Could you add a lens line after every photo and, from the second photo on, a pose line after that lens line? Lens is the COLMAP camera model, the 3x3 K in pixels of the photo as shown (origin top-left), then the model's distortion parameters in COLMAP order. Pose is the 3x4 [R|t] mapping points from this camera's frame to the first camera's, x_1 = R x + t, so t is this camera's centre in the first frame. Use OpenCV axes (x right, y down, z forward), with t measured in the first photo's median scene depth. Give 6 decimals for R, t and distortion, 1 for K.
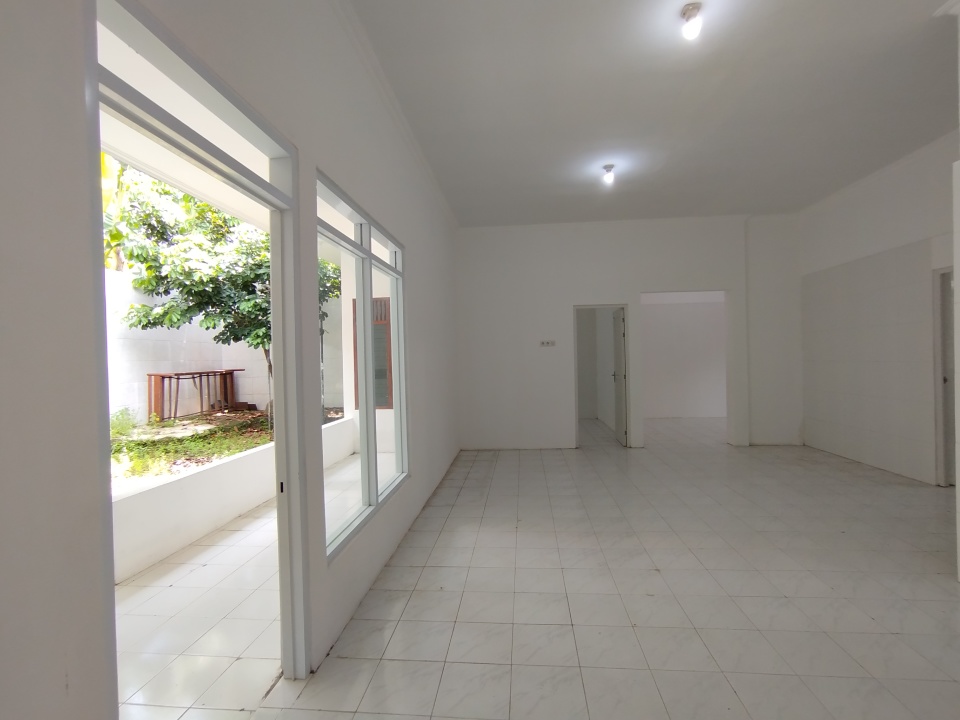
lens RADIAL K [[431.2, 0, 480.0], [0, 431.2, 360.0], [0, 0, 1]] dist [-0.014845, 0.000635]
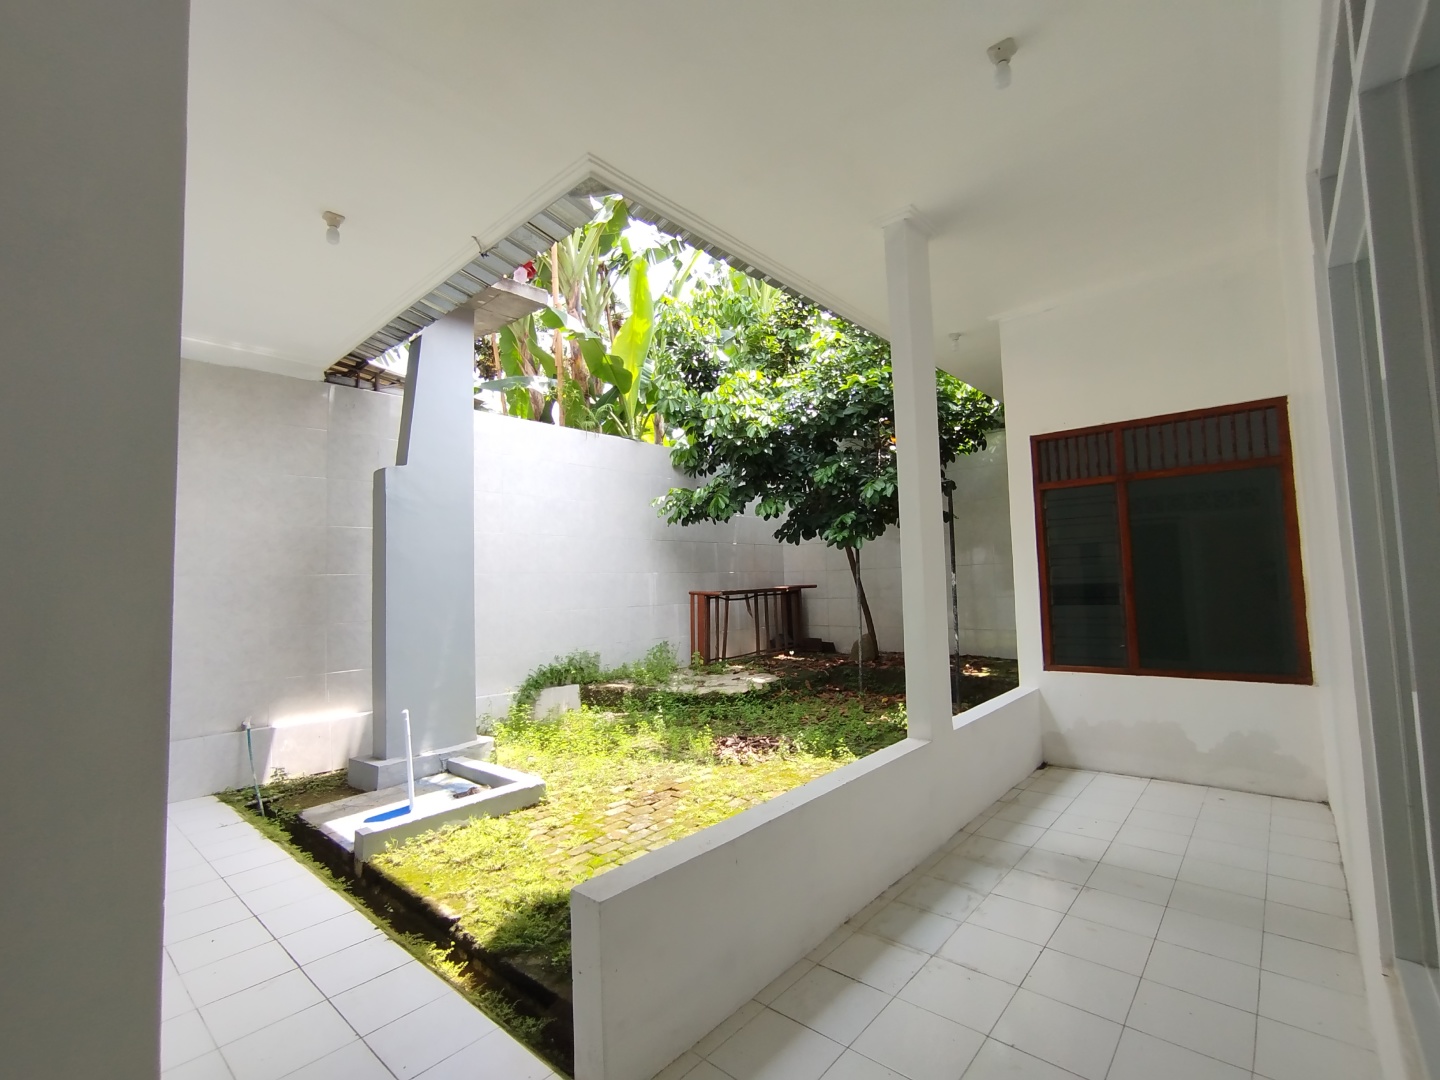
lens RADIAL K [[646.8, 0, 720.0], [0, 646.8, 540.0], [0, 0, 1]] dist [-0.014845, 0.000635]
pose [[0.811372, -0.037907, -0.583300, -0.151873], [0.008140, 0.998531, -0.053569, 0.006597], [0.584474, 0.038717, 0.810488, 0.213567]]
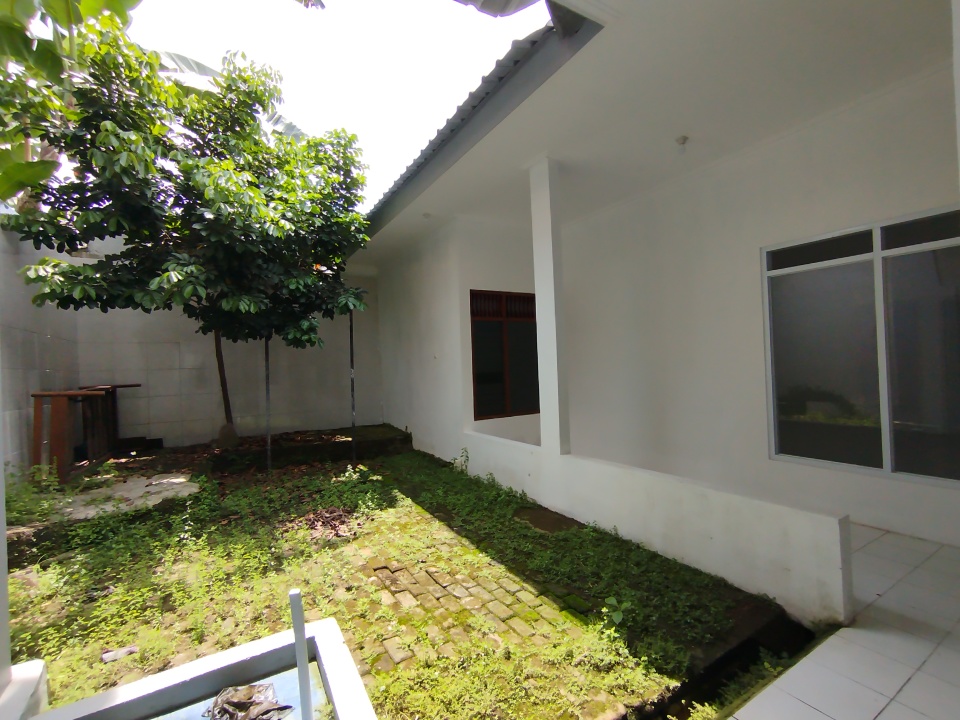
lens RADIAL K [[431.2, 0, 480.0], [0, 431.2, 360.0], [0, 0, 1]] dist [-0.014845, 0.000635]
pose [[0.813041, 0.004446, 0.582189, -0.702317], [0.016695, 0.999382, -0.030947, 0.019447], [-0.581967, 0.034881, 0.812464, 0.283860]]
